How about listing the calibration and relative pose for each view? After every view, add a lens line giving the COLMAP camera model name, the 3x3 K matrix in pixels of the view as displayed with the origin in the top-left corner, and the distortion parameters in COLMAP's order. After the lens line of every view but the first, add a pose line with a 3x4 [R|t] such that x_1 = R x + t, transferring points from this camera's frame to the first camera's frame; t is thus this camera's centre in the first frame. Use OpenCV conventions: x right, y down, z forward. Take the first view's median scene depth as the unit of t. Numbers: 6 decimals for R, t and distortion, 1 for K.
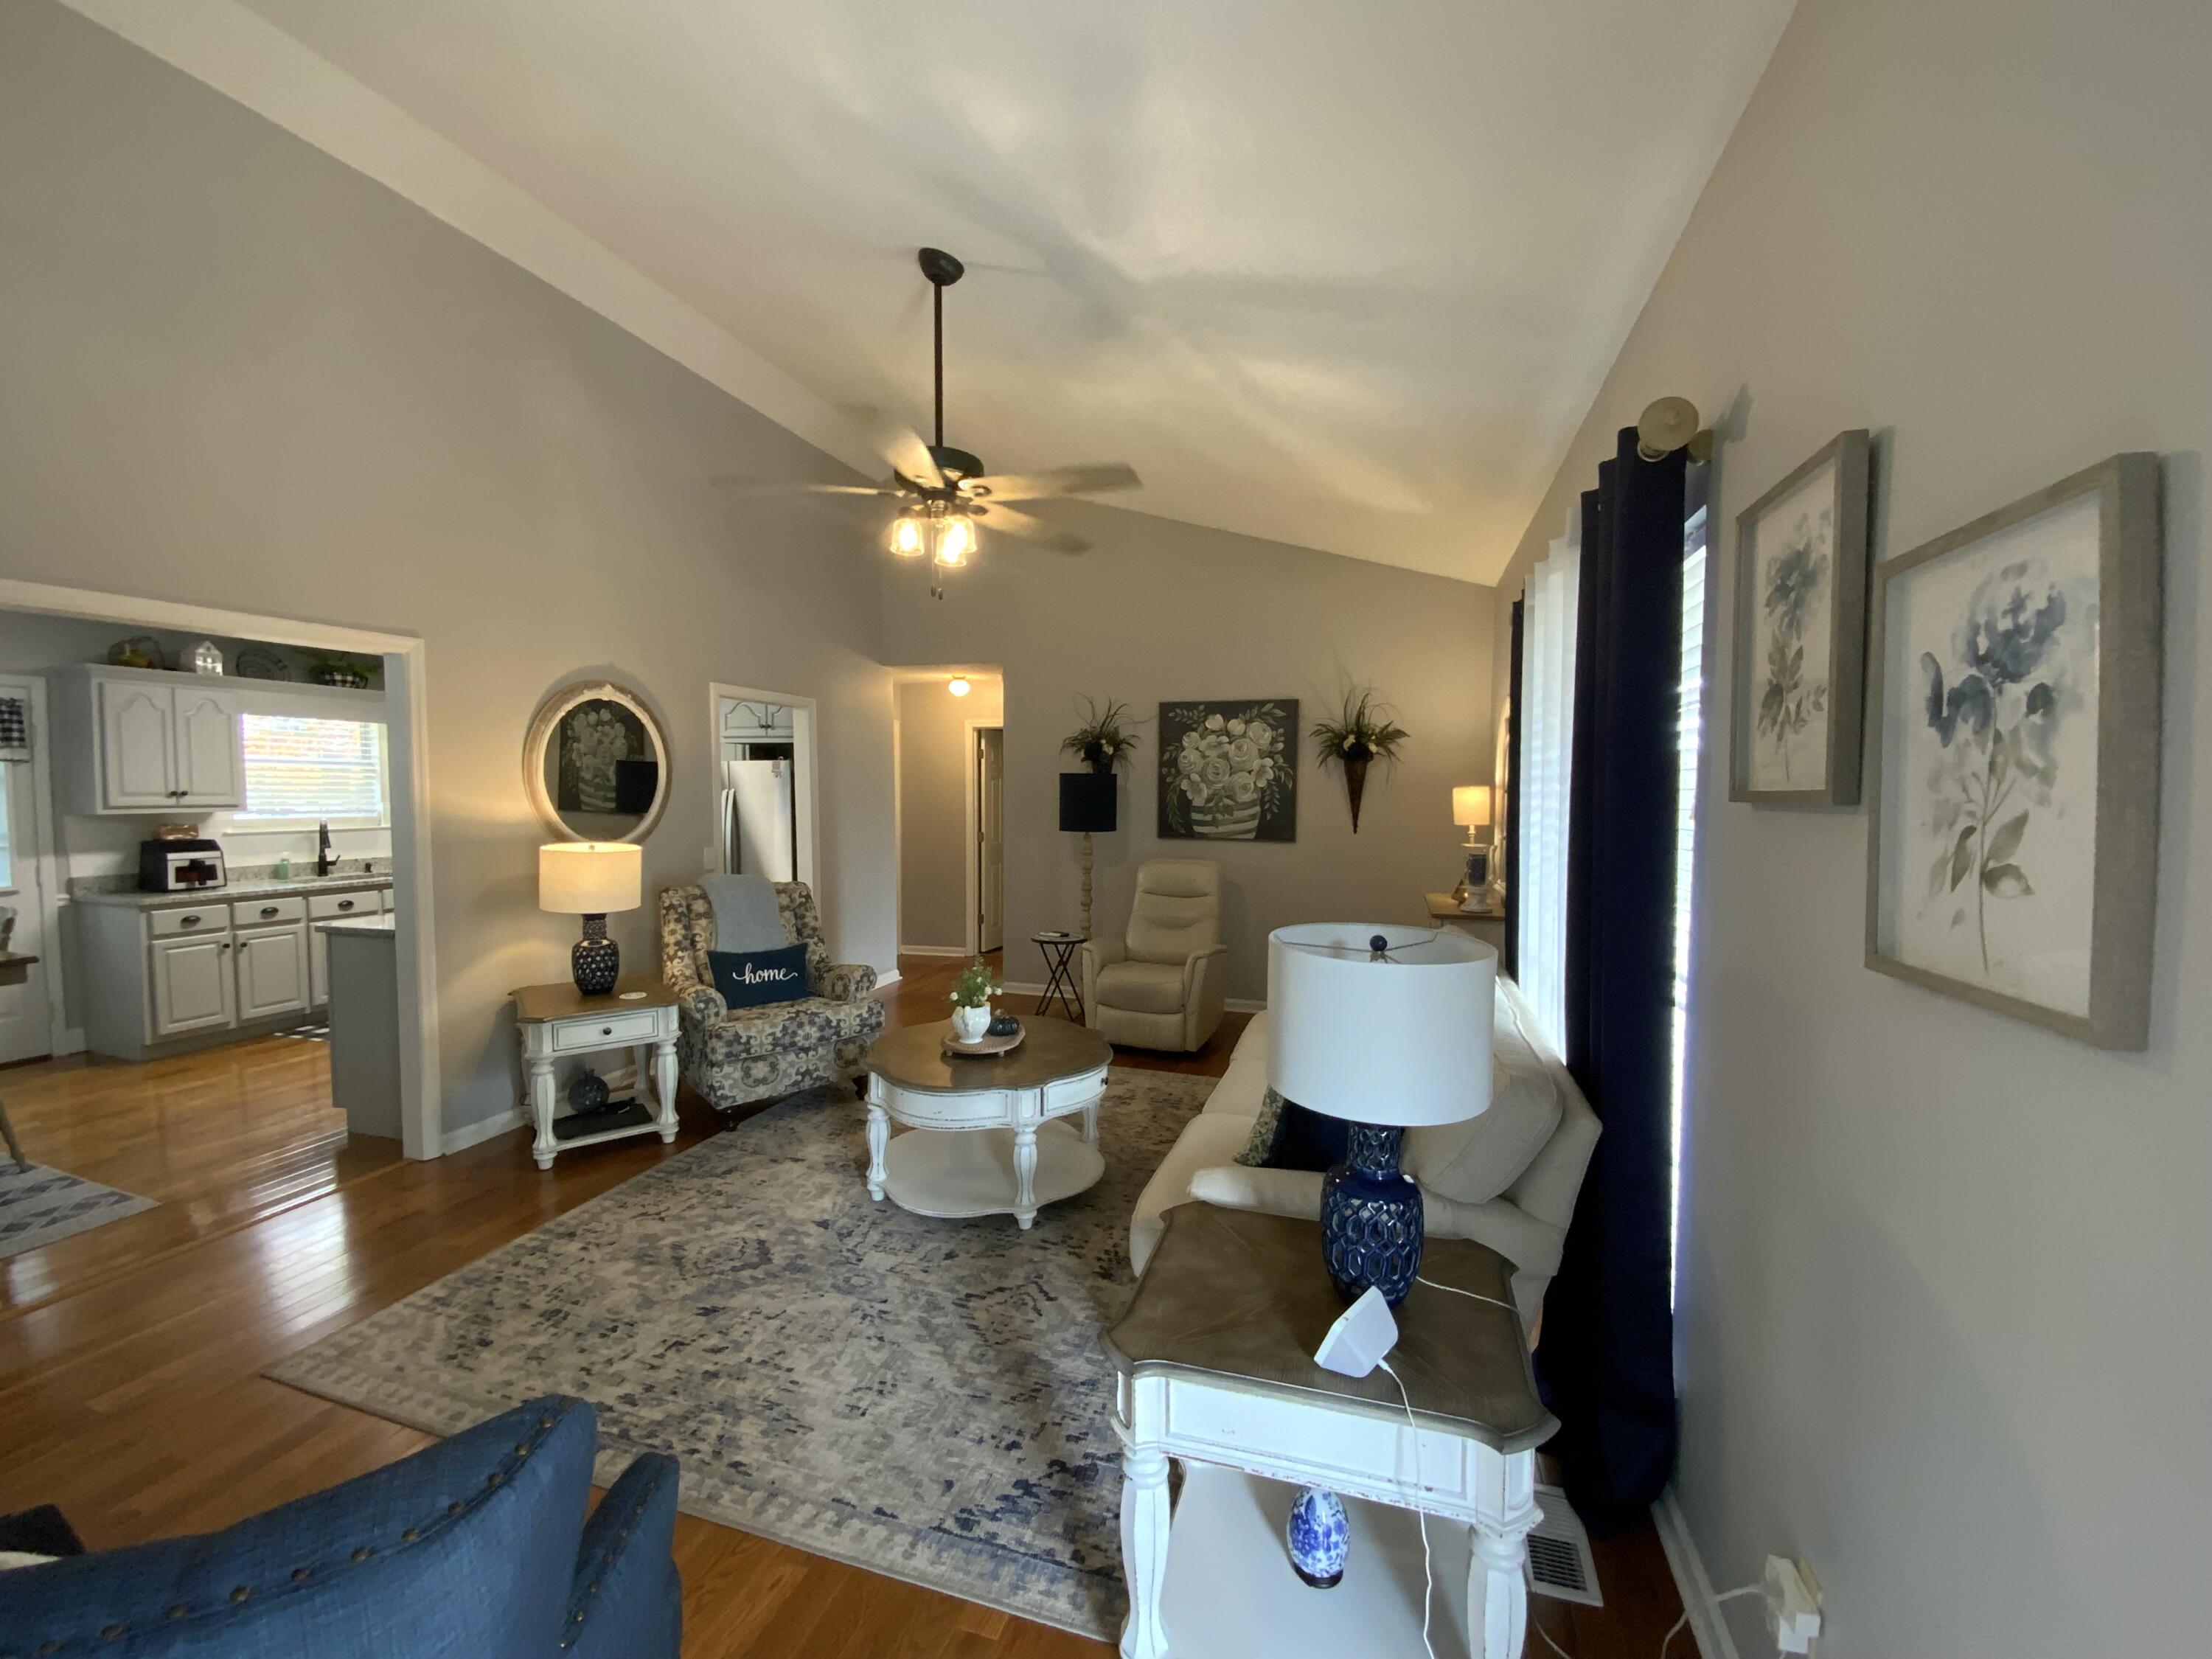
lens RADIAL K [[881.6, 0, 1103.9], [0, 881.6, 826.9], [0, 0, 1]] dist [0.000182, -0.012485]
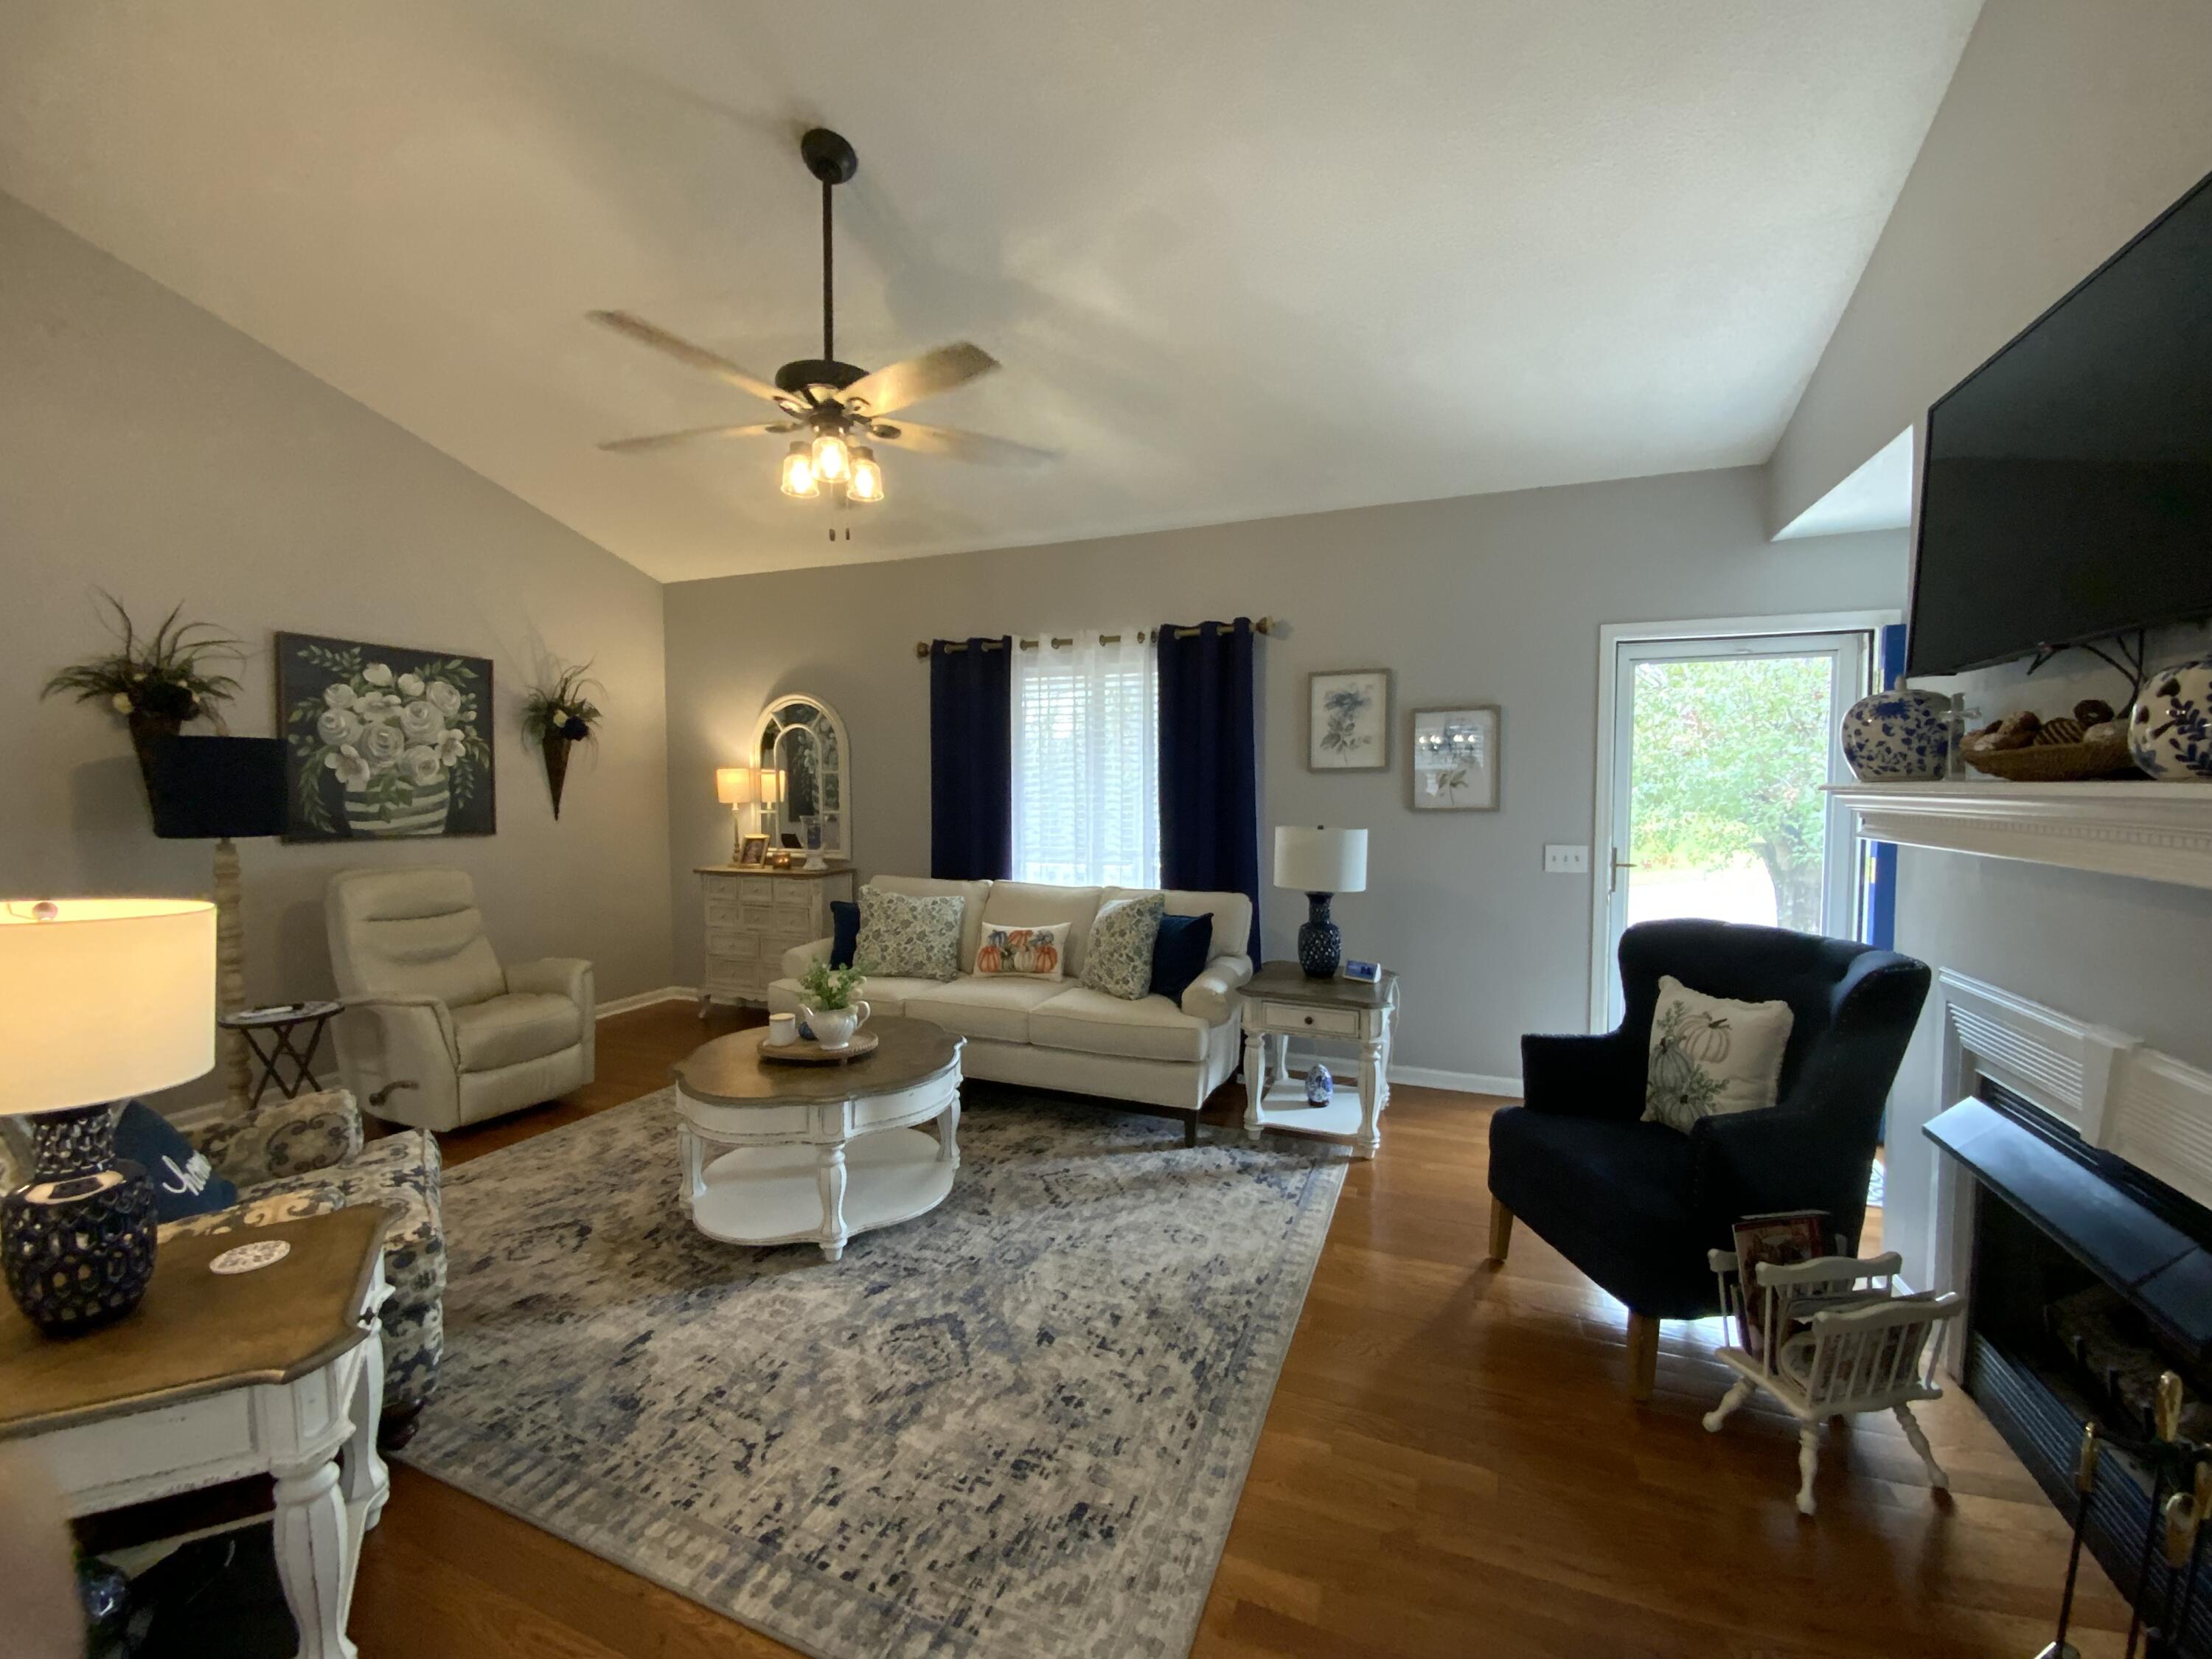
lens RADIAL K [[896.0, 0, 1107.3], [0, 896.0, 830.2], [0, 0, 1]] dist [0.039213, -0.026219]
pose [[0.082897, -0.053092, 0.995143, -0.725167], [0.044939, 0.997763, 0.049488, -0.003251], [-0.995544, 0.040619, 0.085097, 0.455627]]
